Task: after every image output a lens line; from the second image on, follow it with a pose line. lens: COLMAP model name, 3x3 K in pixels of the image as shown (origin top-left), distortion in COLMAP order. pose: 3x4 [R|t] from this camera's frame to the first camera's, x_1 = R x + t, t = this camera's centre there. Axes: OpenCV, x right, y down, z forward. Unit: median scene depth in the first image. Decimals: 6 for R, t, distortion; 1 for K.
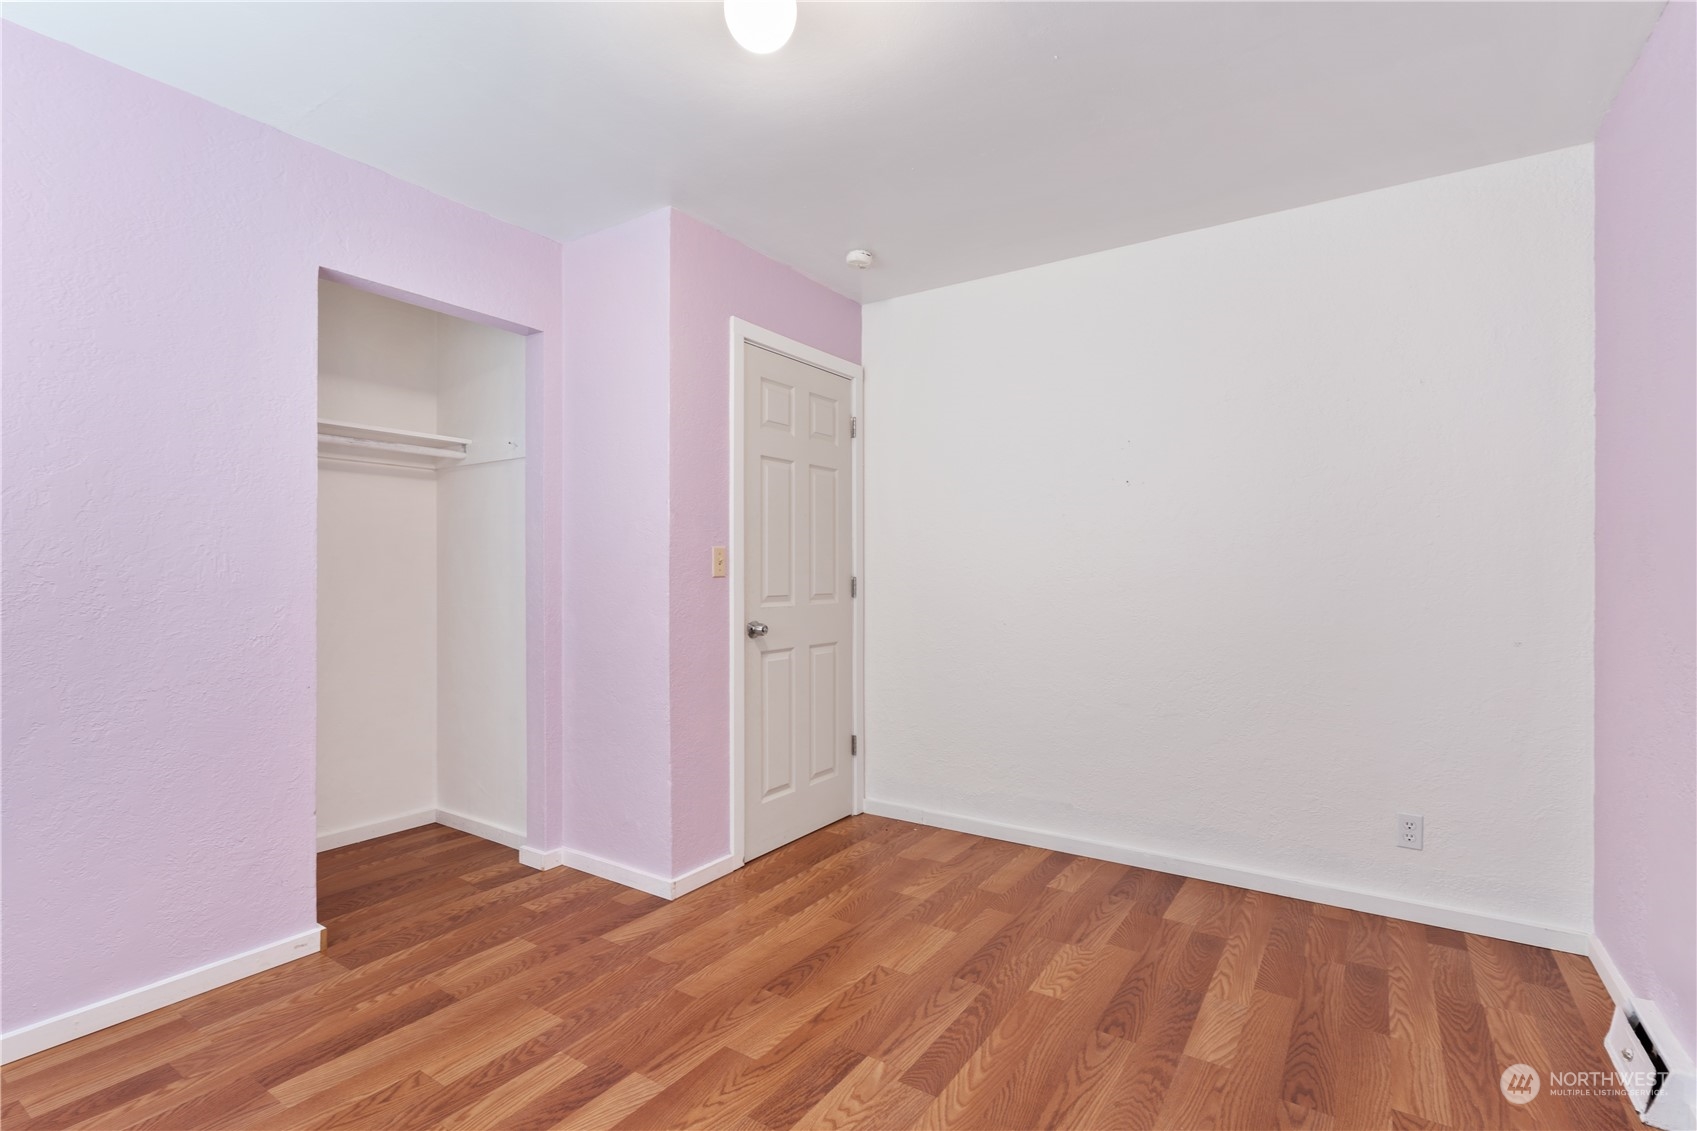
lens RADIAL K [[795.9, 0, 845.6], [0, 795.9, 568.1], [0, 0, 1]] dist [-0.002561, -0.000257]
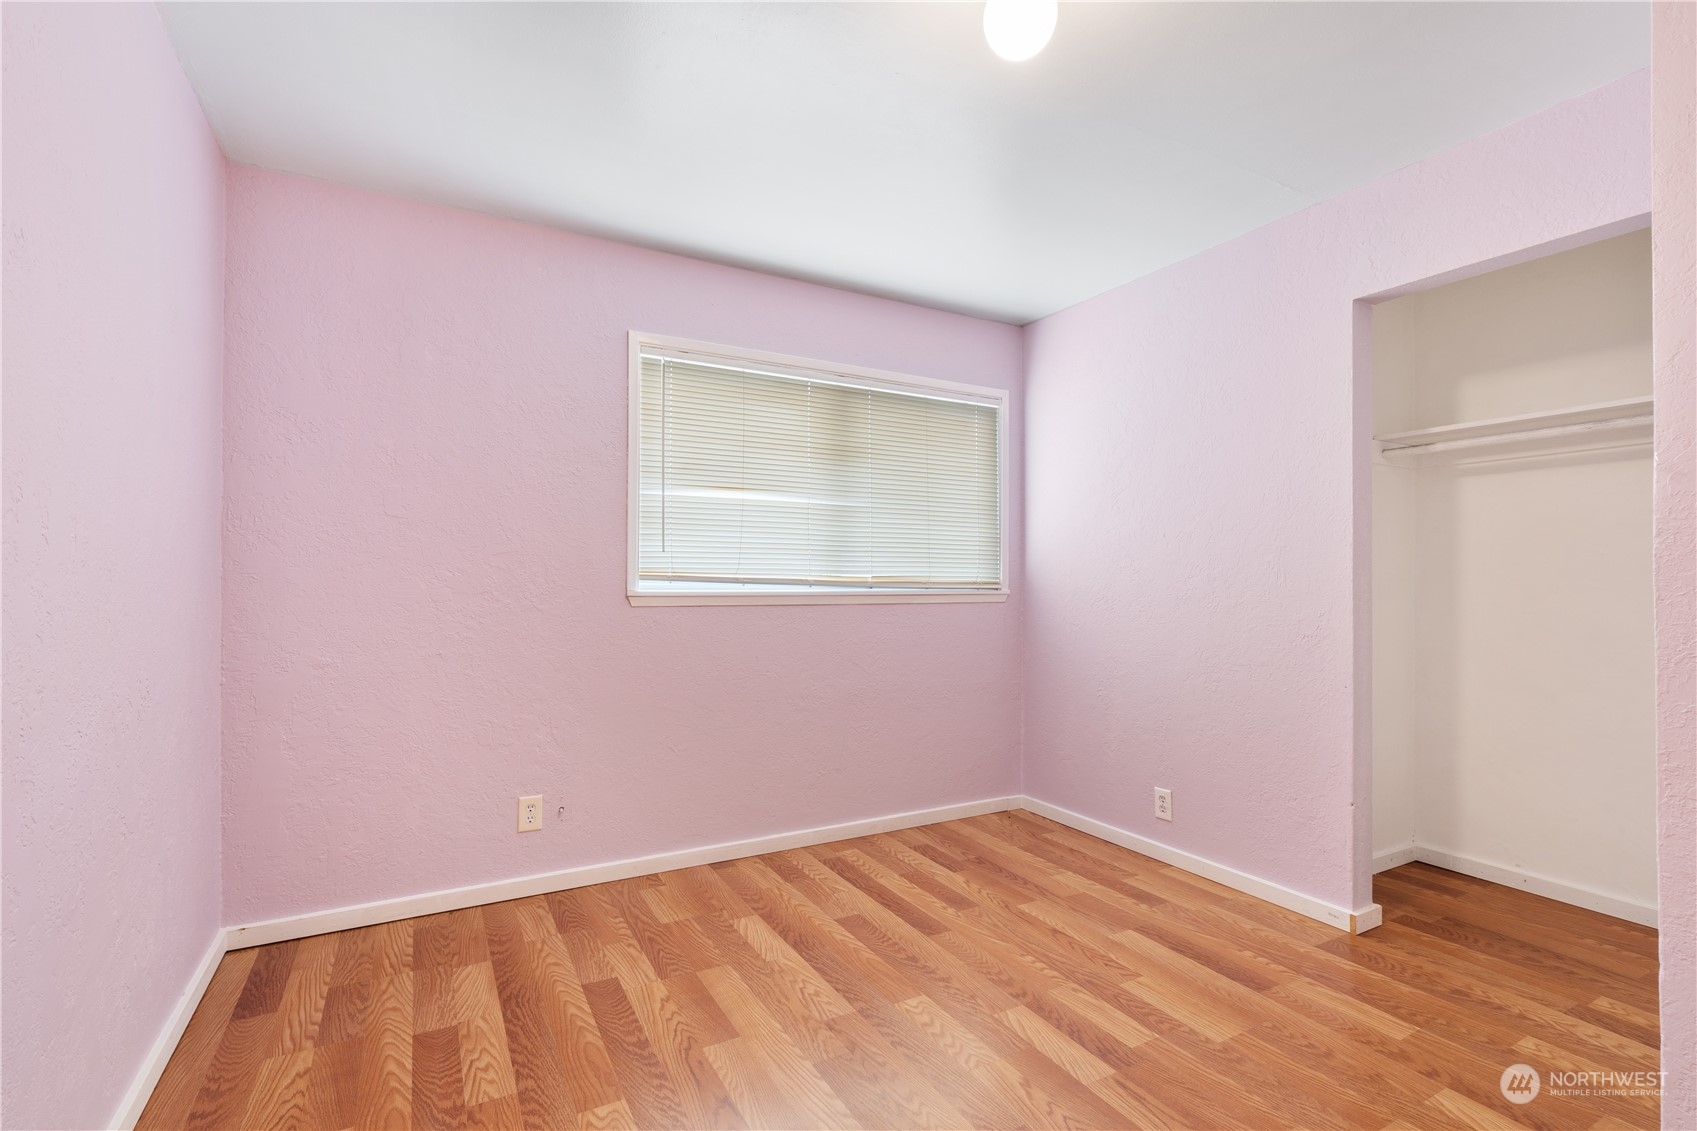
lens RADIAL K [[795.9, 0, 847.6], [0, 795.9, 571.3], [0, 0, 1]] dist [-0.002561, -0.000257]
pose [[-0.468283, -0.010991, -0.883510, 0.690729], [-0.000937, 0.999928, -0.011943, 0.004725], [0.883578, -0.004764, -0.468260, 1.011726]]
